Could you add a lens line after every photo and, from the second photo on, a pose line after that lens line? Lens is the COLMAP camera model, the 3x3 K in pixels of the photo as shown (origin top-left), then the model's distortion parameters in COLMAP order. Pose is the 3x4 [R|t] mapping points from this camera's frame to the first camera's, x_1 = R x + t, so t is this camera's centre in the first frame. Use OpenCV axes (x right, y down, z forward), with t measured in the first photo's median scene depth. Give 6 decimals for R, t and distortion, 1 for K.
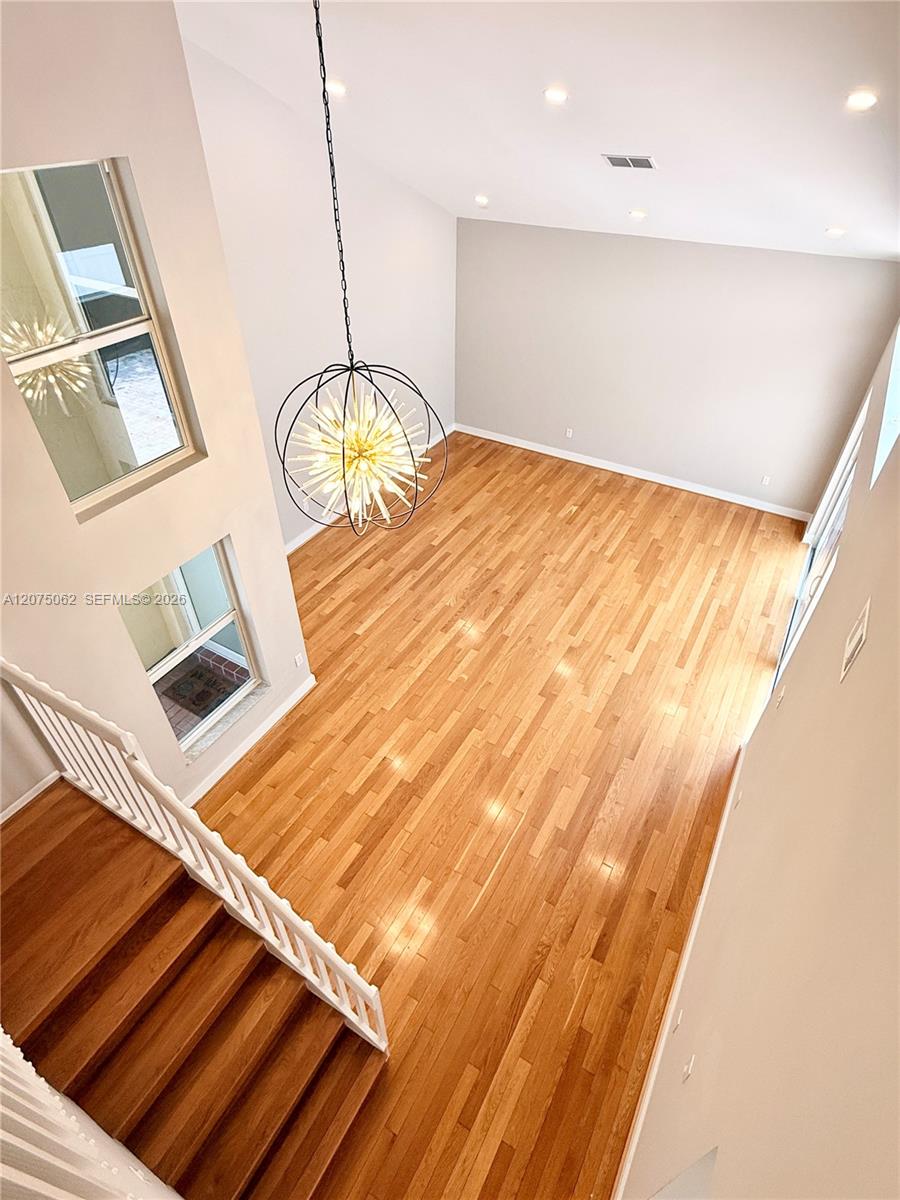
lens RADIAL K [[632.5, 0, 449.9], [0, 632.5, 599.4], [0, 0, 1]] dist [0.001803, -0.000119]
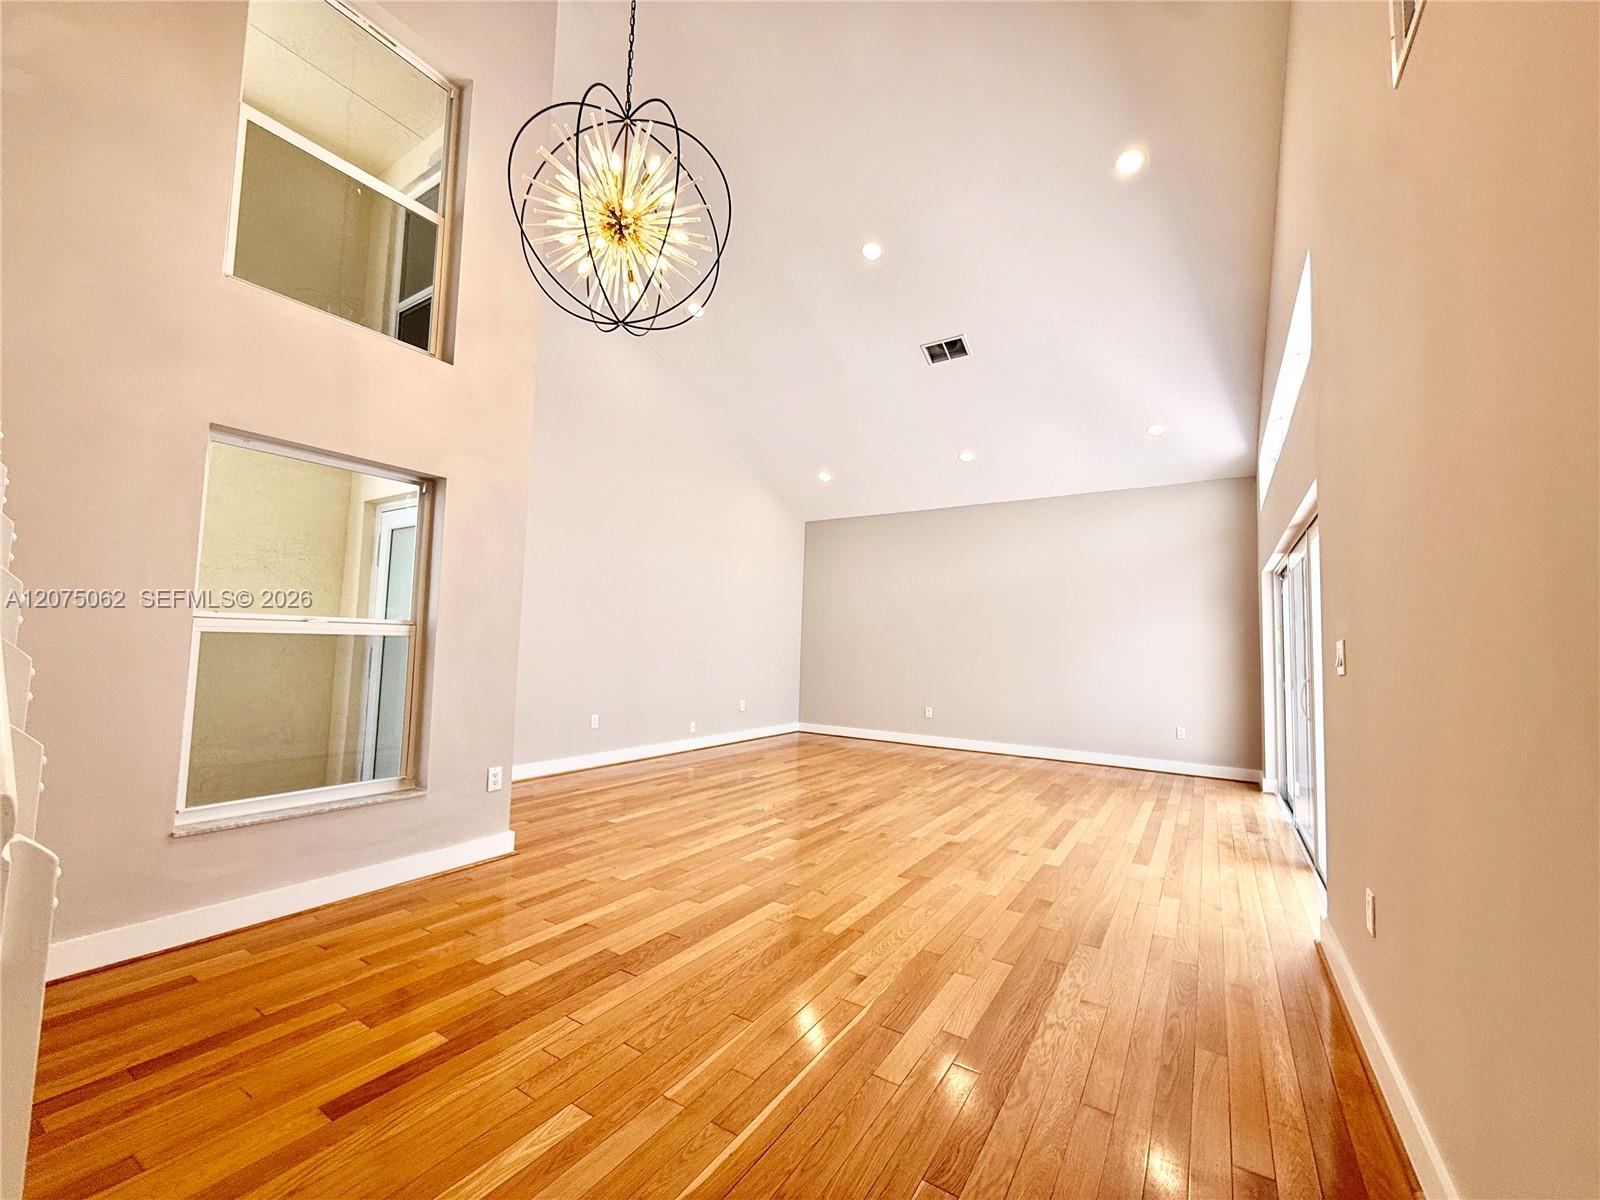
lens RADIAL K [[637.4, 0, 803.8], [0, 637.4, 600.6], [0, 0, 1]] dist [0.000558, 0.000357]
pose [[0.999044, 0.026639, -0.034653, 0.076222], [-0.043261, 0.715878, -0.696884, 0.401766], [0.006243, 0.697717, 0.716346, 0.463098]]
